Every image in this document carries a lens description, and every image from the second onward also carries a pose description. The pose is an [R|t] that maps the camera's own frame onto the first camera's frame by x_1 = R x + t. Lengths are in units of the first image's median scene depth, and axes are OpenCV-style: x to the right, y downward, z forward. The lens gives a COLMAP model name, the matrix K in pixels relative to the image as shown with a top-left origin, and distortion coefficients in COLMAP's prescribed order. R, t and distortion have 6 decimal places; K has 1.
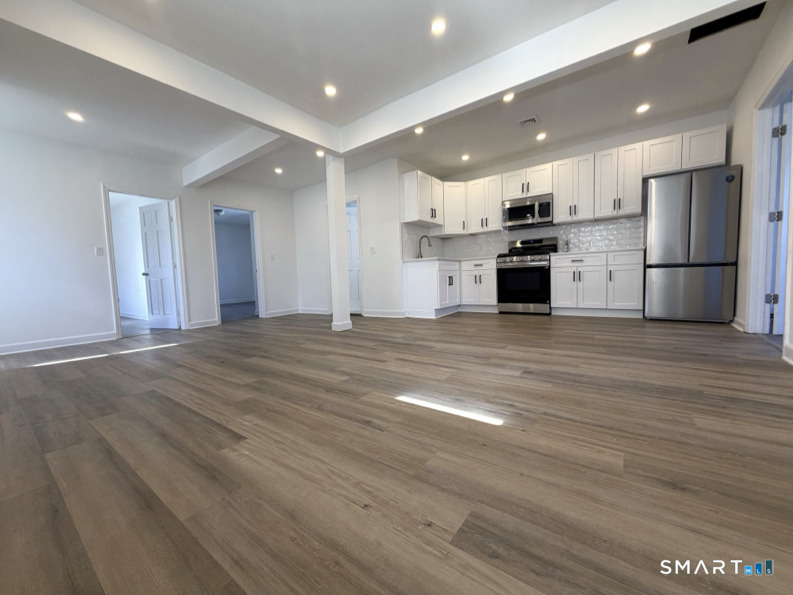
lens RADIAL K [[316.4, 0, 393.9], [0, 316.4, 298.1], [0, 0, 1]] dist [-0.000372, 0.000342]
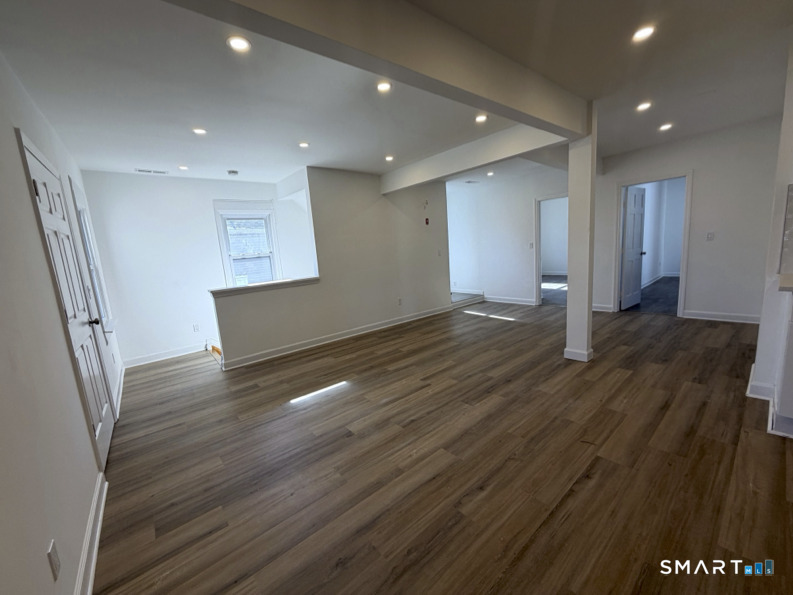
lens RADIAL K [[316.4, 0, 394.9], [0, 316.4, 297.1], [0, 0, 1]] dist [-0.000372, 0.000342]
pose [[-0.227040, 0.204367, -0.952201, 0.623713], [0.022206, 0.978566, 0.204730, -0.210239], [0.973632, 0.025337, -0.226712, 0.651722]]
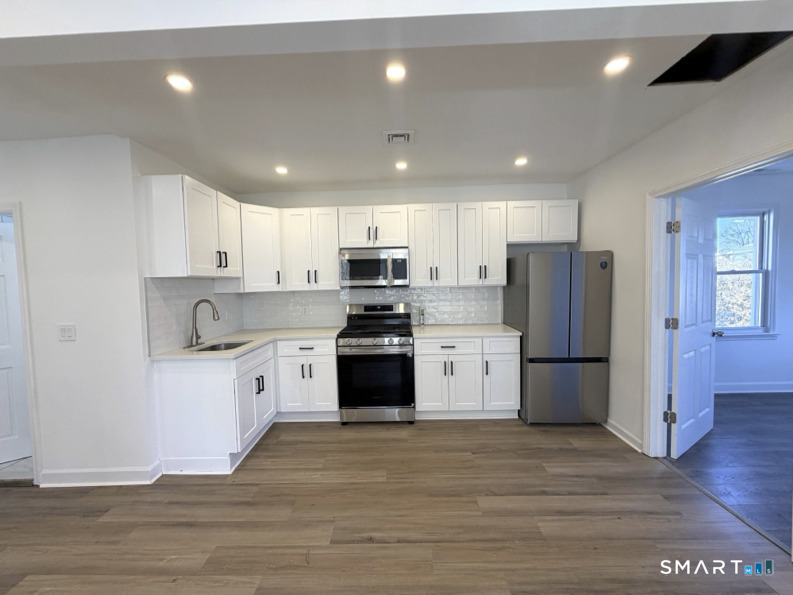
lens RADIAL K [[316.4, 0, 393.6], [0, 316.4, 300.4], [0, 0, 1]] dist [-0.000372, 0.000342]
pose [[0.810641, -0.014642, 0.585360, 0.051891], [0.034138, 0.999169, -0.022283, -0.200390], [-0.584547, 0.038046, 0.810467, 0.452708]]
